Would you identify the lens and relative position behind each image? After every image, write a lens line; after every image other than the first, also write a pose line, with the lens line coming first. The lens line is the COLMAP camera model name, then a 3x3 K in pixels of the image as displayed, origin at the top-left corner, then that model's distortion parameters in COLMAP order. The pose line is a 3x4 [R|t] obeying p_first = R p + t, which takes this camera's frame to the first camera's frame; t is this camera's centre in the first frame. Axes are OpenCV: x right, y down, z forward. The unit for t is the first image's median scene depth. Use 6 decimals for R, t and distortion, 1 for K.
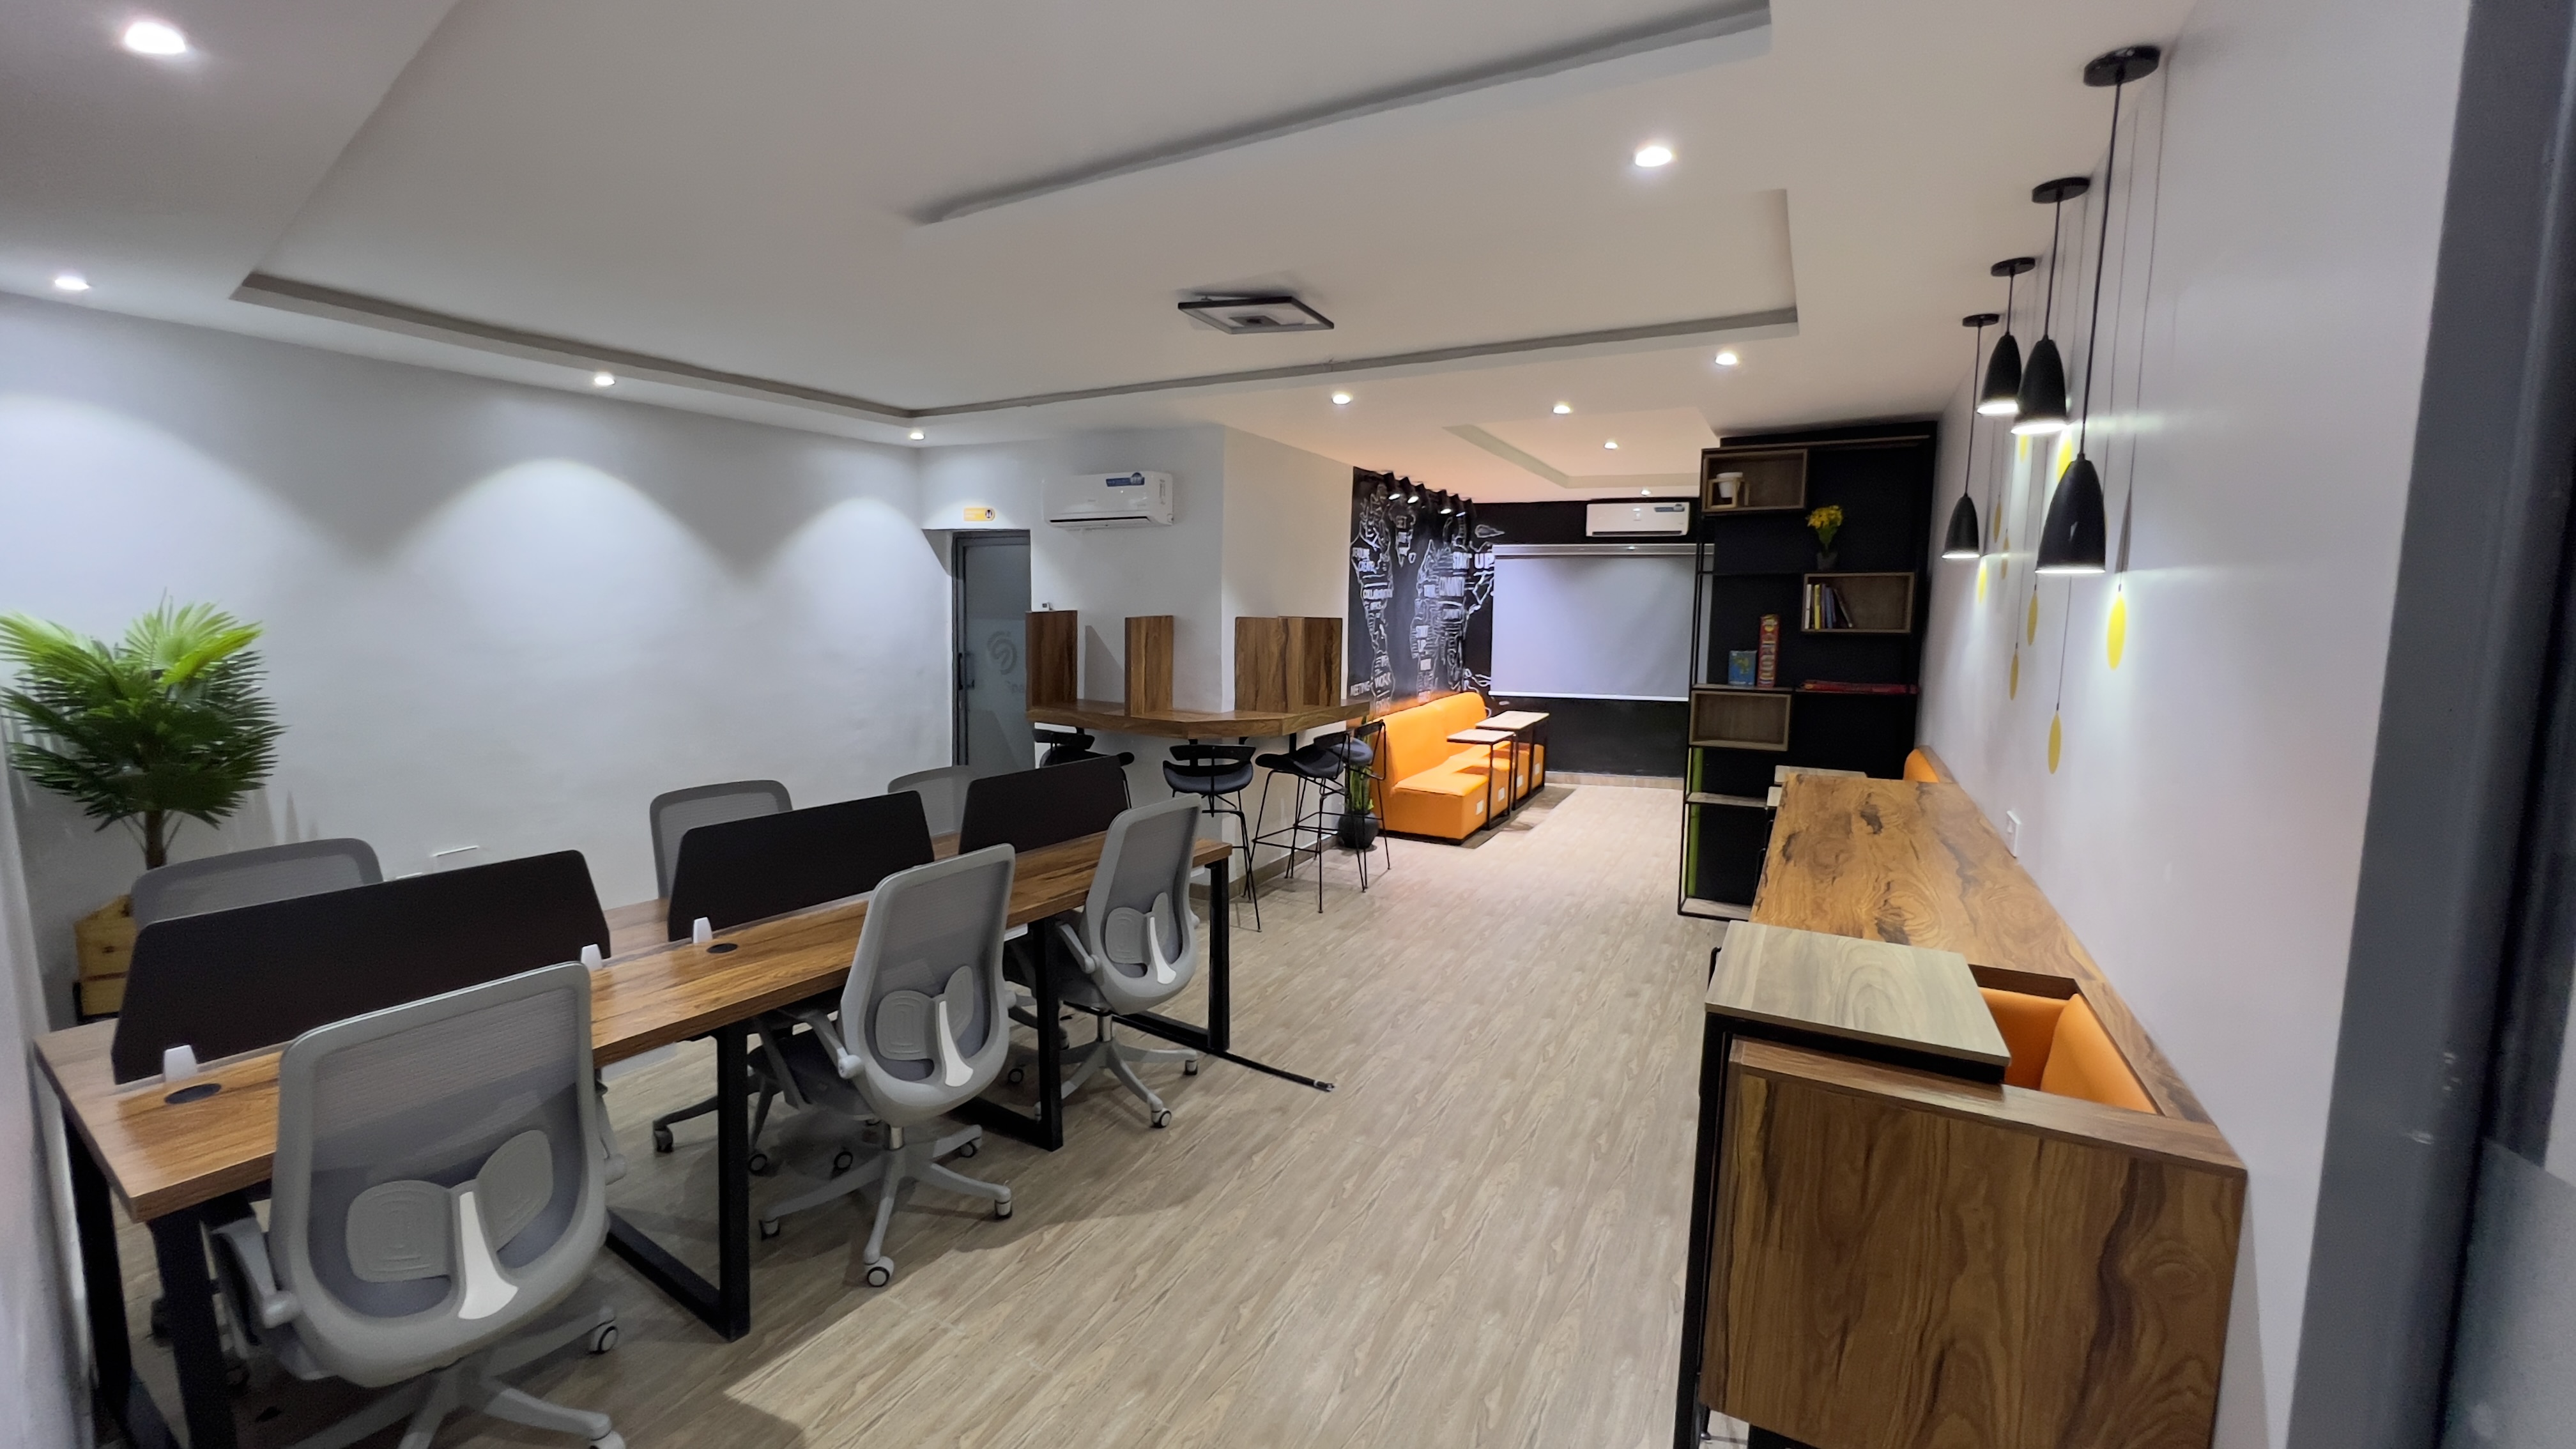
lens RADIAL K [[1027.2, 0, 1279.7], [0, 1027.2, 711.1], [0, 0, 1]] dist [0.000067, 0.000033]
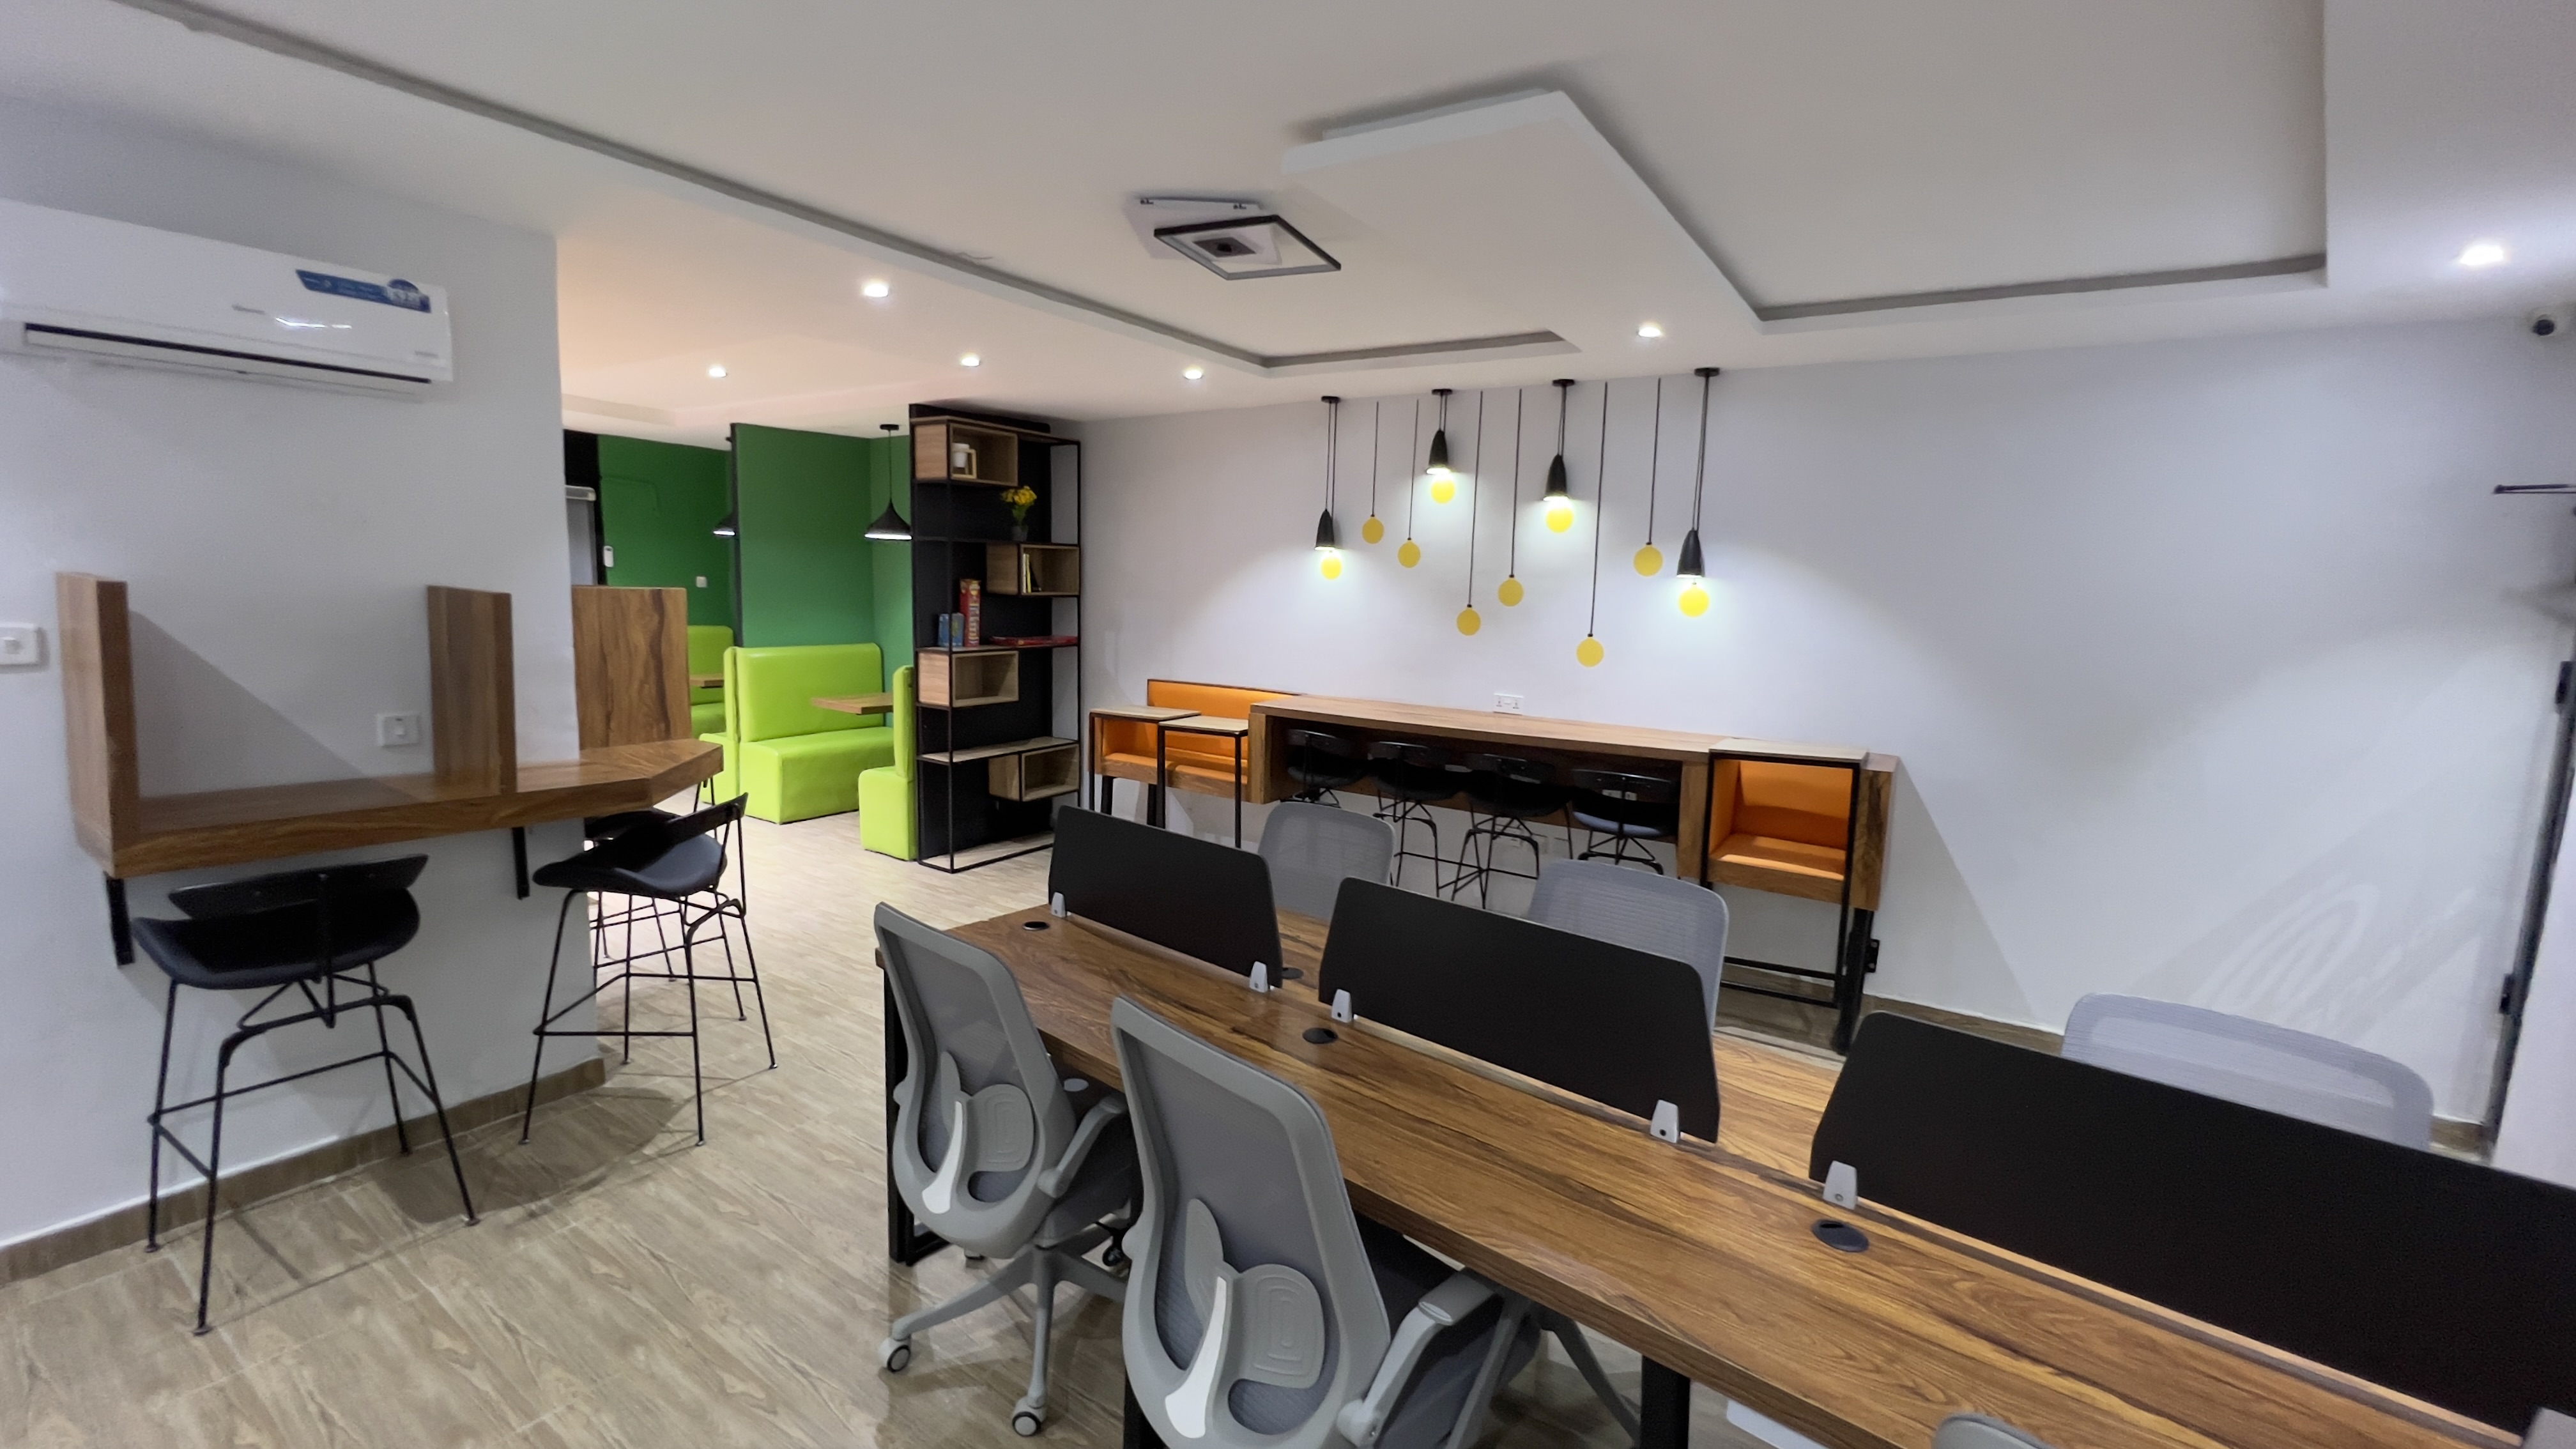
lens RADIAL K [[1027.2, 0, 1279.7], [0, 1027.2, 711.1], [0, 0, 1]] dist [0.000067, 0.000033]
pose [[0.107227, -0.130837, 0.985588, -0.578344], [0.079691, 0.989245, 0.122653, -0.063657], [-0.991036, 0.065391, 0.116501, 0.560454]]
